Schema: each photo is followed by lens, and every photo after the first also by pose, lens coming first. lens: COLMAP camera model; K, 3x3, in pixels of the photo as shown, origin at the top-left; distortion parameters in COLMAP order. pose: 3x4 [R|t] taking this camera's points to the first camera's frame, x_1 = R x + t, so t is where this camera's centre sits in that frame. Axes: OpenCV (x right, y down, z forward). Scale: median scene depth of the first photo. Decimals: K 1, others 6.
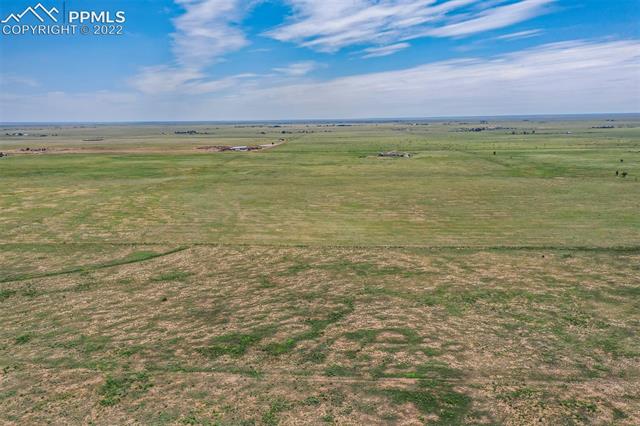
lens RADIAL K [[509.9, 0, 317.8], [0, 509.9, 212.6], [0, 0, 1]] dist [0.022493, -0.002691]
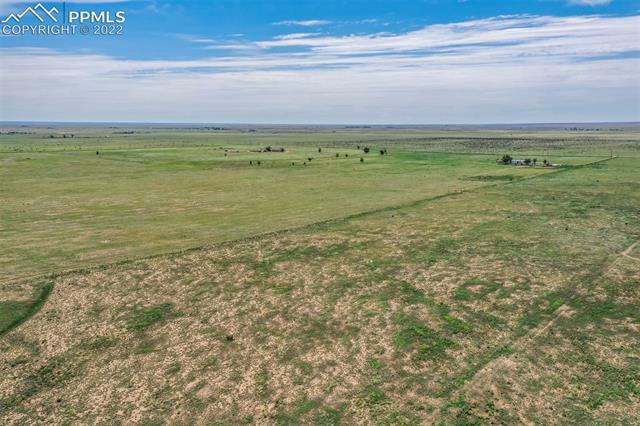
lens RADIAL K [[509.9, 0, 318.9], [0, 509.9, 212.3], [0, 0, 1]] dist [0.022493, -0.002691]
pose [[0.610225, -0.119752, 0.783125, -0.791951], [0.132281, 0.990034, 0.048316, -0.003556], [-0.781107, 0.074109, 0.619984, 0.555163]]
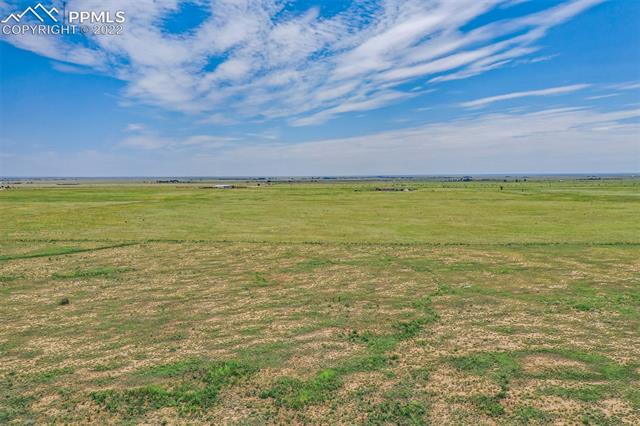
lens RADIAL K [[509.9, 0, 316.3], [0, 509.9, 209.3], [0, 0, 1]] dist [0.022493, -0.002691]
pose [[0.999556, 0.005152, 0.029342, -0.069176], [-0.001638, 0.992948, -0.118539, 0.152251], [-0.029745, 0.118438, 0.992516, 0.518795]]
